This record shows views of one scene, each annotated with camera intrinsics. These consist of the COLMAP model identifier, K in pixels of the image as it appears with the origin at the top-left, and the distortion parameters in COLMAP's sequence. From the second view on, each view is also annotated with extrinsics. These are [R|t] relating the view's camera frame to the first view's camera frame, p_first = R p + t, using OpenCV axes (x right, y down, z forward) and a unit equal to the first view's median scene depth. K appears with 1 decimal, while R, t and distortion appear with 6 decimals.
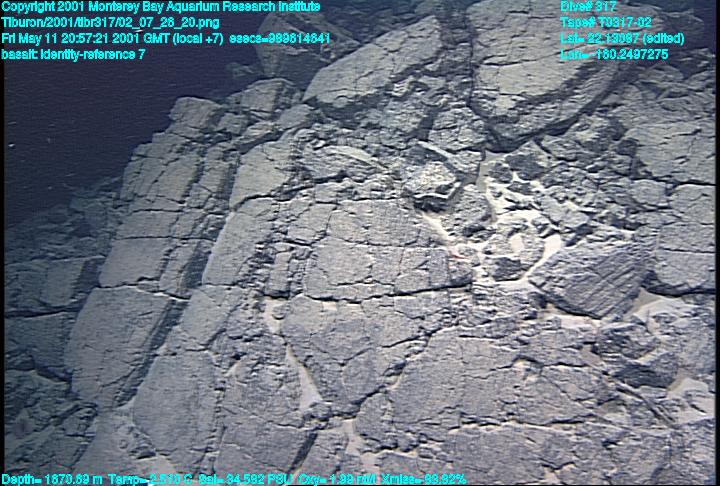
lens RADIAL K [[478.7, 0, 361.6], [0, 478.7, 261.5], [0, 0, 1]] dist [-0.036452, 0.002893]
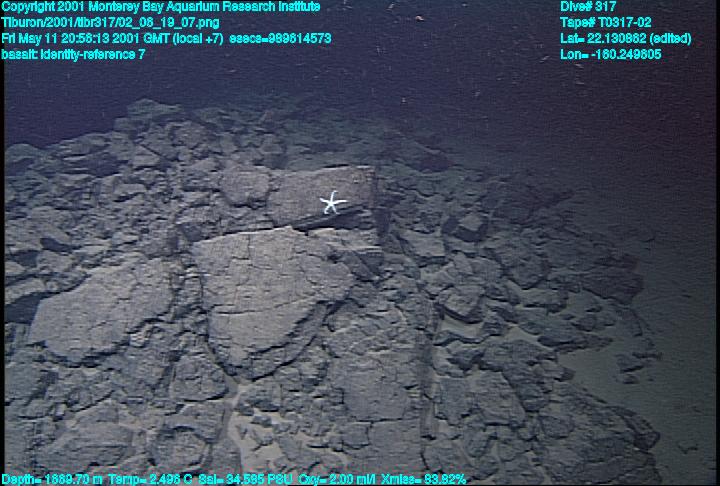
lens RADIAL K [[478.7, 0, 361.6], [0, 478.7, 261.5], [0, 0, 1]] dist [-0.036452, 0.002893]
pose [[0.889546, -0.161931, 0.427185, 0.108443], [0.112484, 0.983920, 0.138740, -0.662849], [-0.442782, -0.075364, 0.893456, -0.135520]]
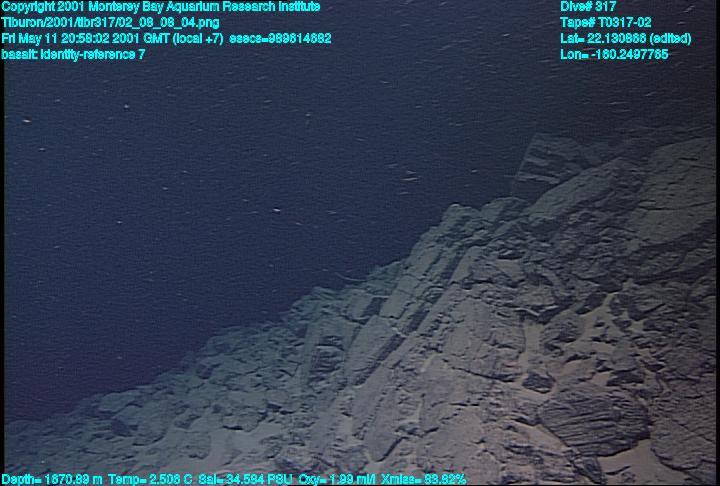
lens RADIAL K [[478.7, 0, 361.6], [0, 478.7, 261.5], [0, 0, 1]] dist [-0.036452, 0.002893]
pose [[0.613009, 0.170811, -0.771391, 0.746360], [-0.244490, 0.969438, 0.020375, -0.163411], [0.751295, 0.176107, 0.636036, -0.150827]]
